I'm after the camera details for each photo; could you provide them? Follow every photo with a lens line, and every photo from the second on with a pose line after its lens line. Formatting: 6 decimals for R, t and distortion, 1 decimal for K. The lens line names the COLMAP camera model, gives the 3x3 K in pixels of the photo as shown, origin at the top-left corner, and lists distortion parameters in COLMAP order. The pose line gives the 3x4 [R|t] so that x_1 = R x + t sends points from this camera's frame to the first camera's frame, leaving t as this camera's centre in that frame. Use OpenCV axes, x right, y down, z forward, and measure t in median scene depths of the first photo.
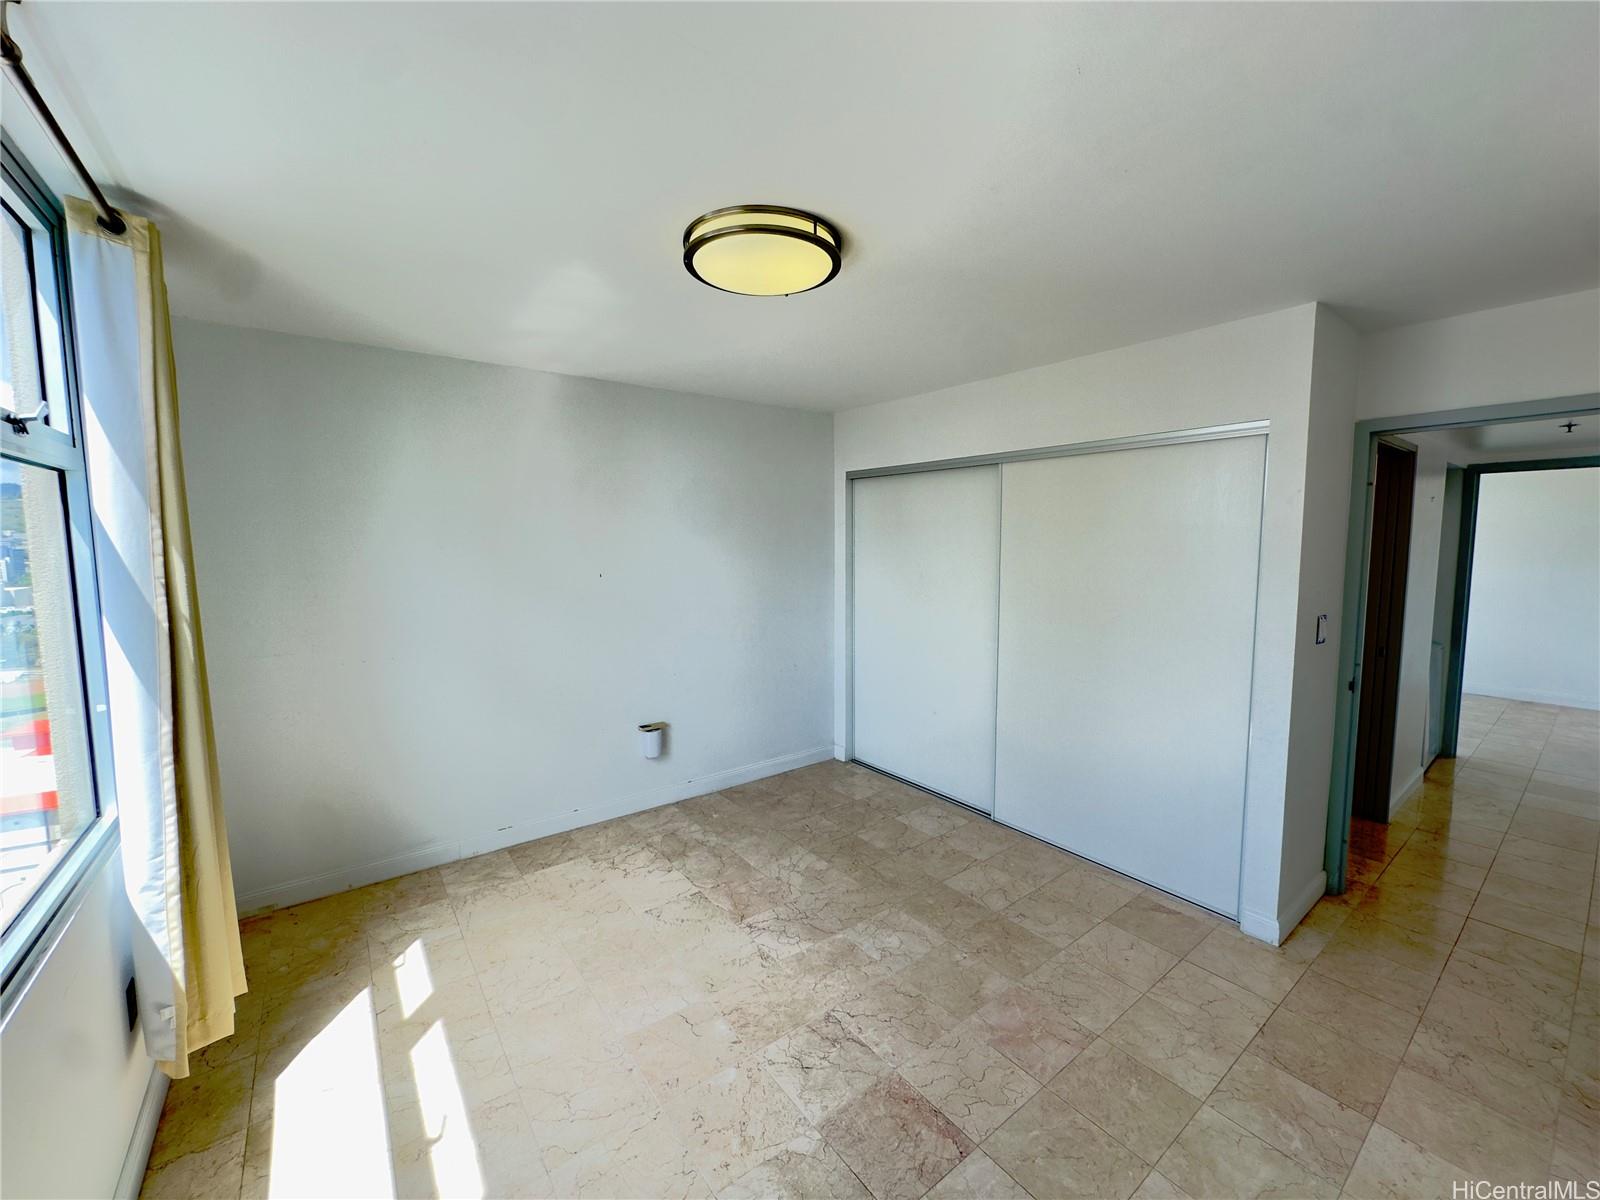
lens RADIAL K [[638.2, 0, 800.8], [0, 638.2, 600.1], [0, 0, 1]] dist [-0.005512, 0.001022]
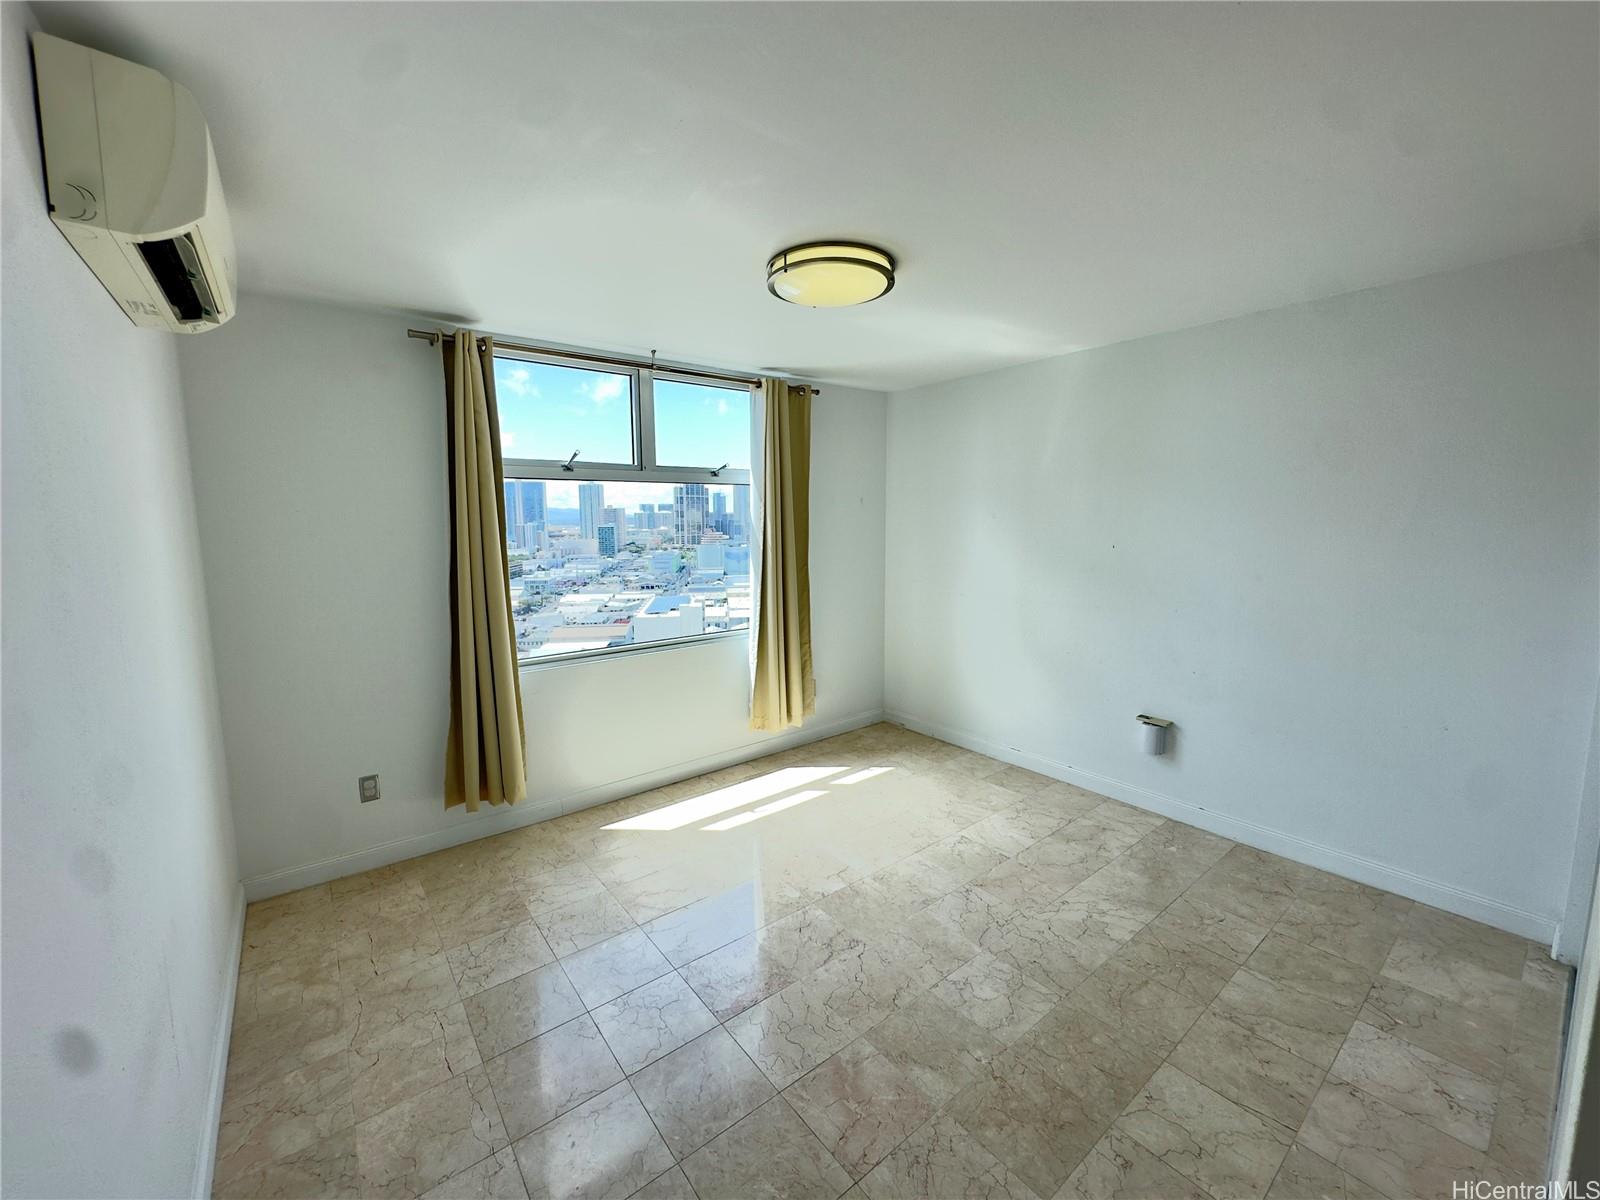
lens RADIAL K [[638.2, 0, 807.5], [0, 638.2, 594.6], [0, 0, 1]] dist [-0.005512, 0.001022]
pose [[0.027665, 0.123010, -0.992020, 0.879804], [-0.088366, 0.988815, 0.120149, -0.055977], [0.995704, 0.084337, 0.038226, 0.678287]]
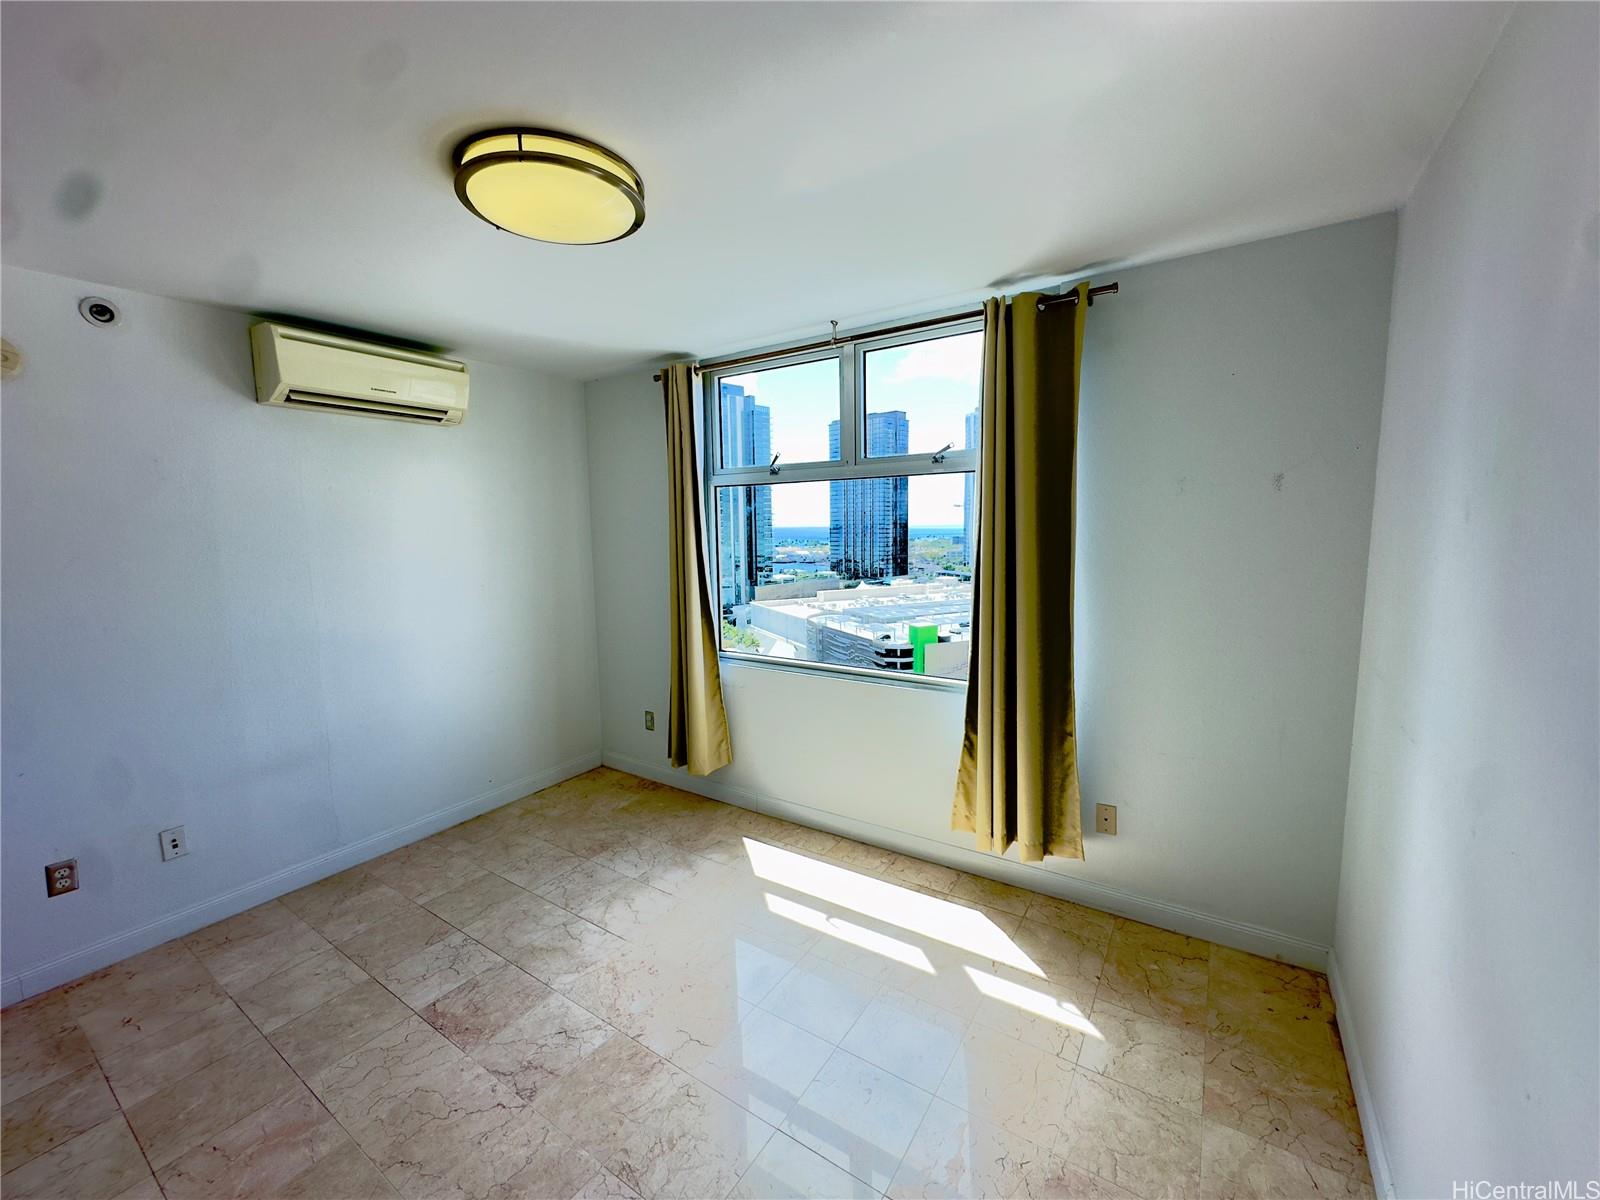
lens RADIAL K [[638.2, 0, 804.0], [0, 638.2, 598.7], [0, 0, 1]] dist [-0.005512, 0.001022]
pose [[-0.941666, 0.058437, -0.331438, -0.044965], [-0.012549, 0.978028, 0.208094, -0.127668], [0.336316, 0.200114, -0.920242, 1.445528]]
